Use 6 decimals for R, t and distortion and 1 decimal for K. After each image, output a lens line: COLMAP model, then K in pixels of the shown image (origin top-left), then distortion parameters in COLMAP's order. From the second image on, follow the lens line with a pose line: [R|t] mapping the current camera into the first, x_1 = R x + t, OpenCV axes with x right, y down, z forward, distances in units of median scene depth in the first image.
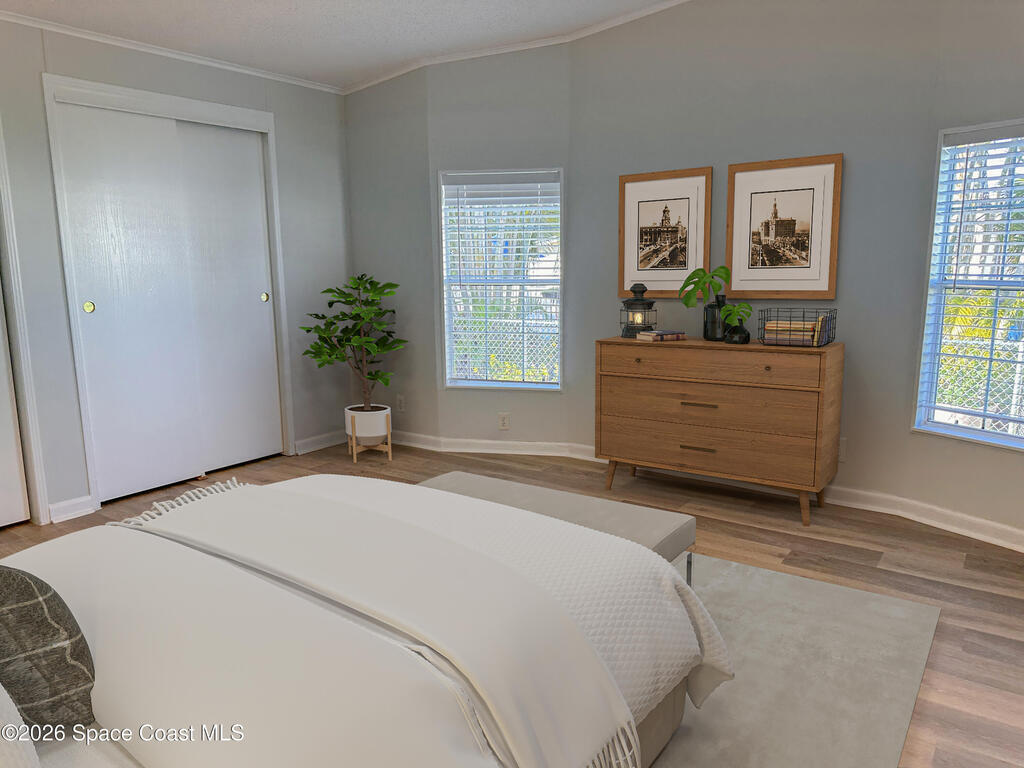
lens RADIAL K [[713.4, 0, 512.0], [0, 713.4, 384.0], [0, 0, 1]] dist [0.078158, -0.001259]
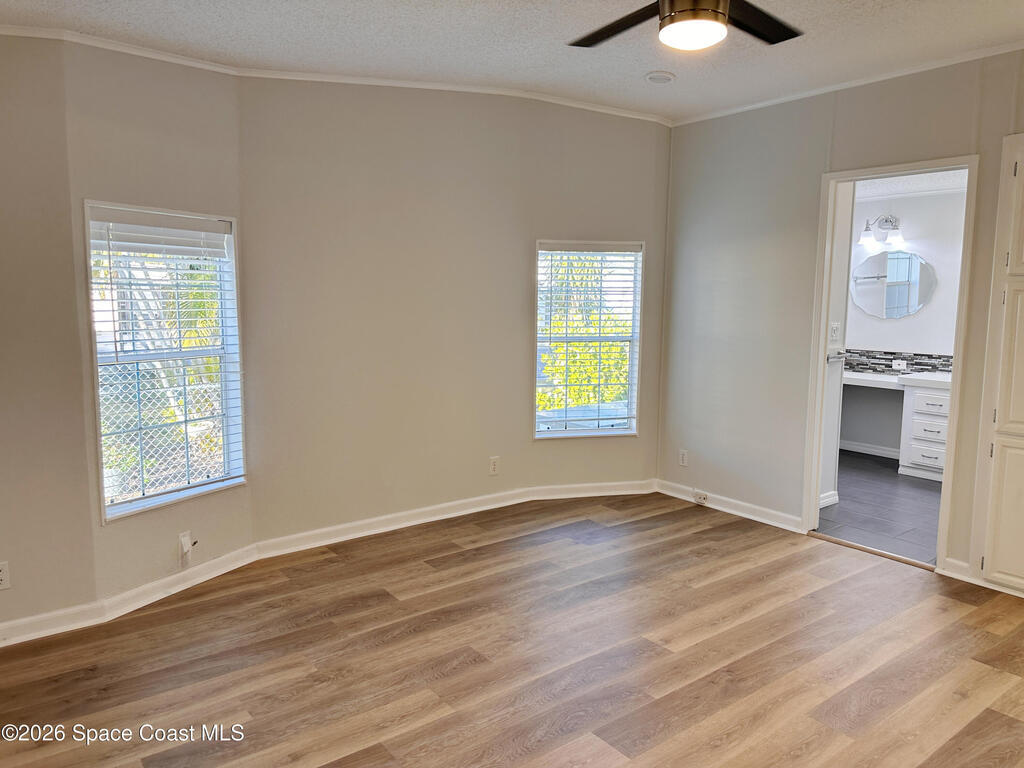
lens RADIAL K [[762.9, 0, 512.0], [0, 762.9, 384.0], [0, 0, 1]] dist [0.000056, -0.002451]
pose [[0.279348, -0.110304, 0.953833, -0.696642], [0.151106, 0.986052, 0.069776, -0.122636], [-0.948226, 0.124638, 0.292119, 0.457854]]
